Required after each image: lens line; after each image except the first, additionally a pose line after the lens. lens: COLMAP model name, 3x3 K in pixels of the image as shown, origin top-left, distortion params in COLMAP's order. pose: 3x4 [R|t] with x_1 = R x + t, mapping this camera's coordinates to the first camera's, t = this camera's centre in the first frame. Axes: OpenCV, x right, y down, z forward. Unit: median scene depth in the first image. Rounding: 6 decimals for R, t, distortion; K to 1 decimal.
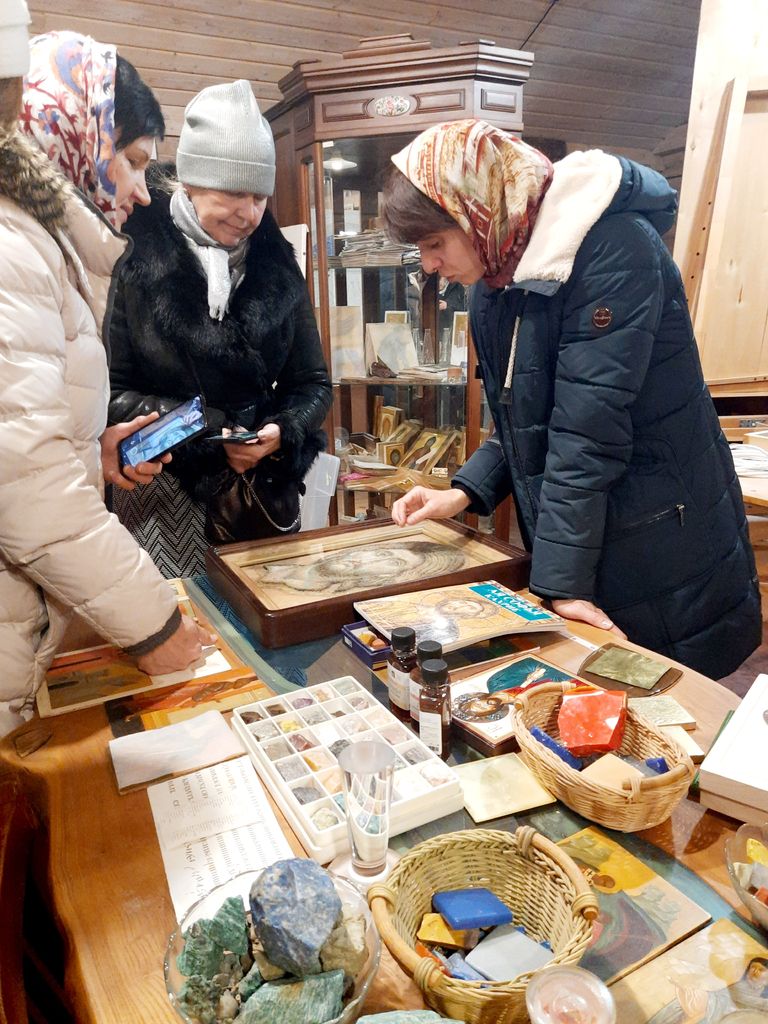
lens RADIAL K [[740.8, 0, 384.0], [0, 740.8, 512.0], [0, 0, 1]] dist [0.069216, -0.054212]
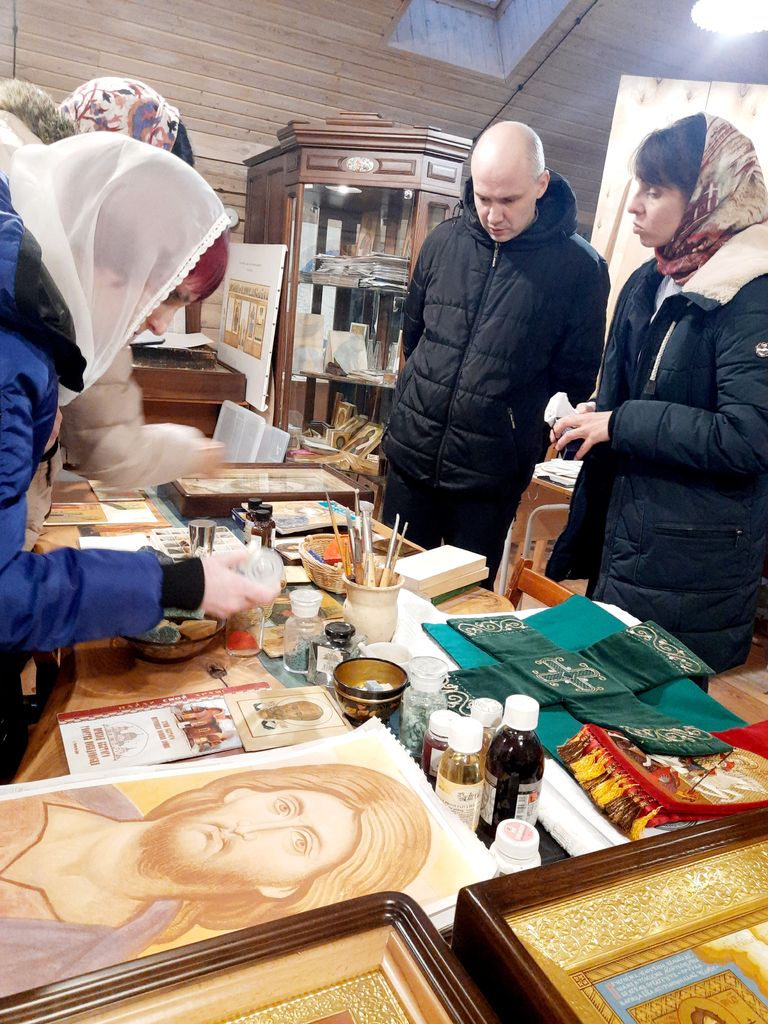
lens RADIAL K [[740.8, 0, 384.0], [0, 740.8, 512.0], [0, 0, 1]] dist [0.069216, -0.054212]
pose [[0.991738, 0.127728, 0.011906, 0.093748], [-0.127521, 0.991693, -0.016822, 0.054703], [-0.013955, 0.015165, 0.999788, -0.229559]]
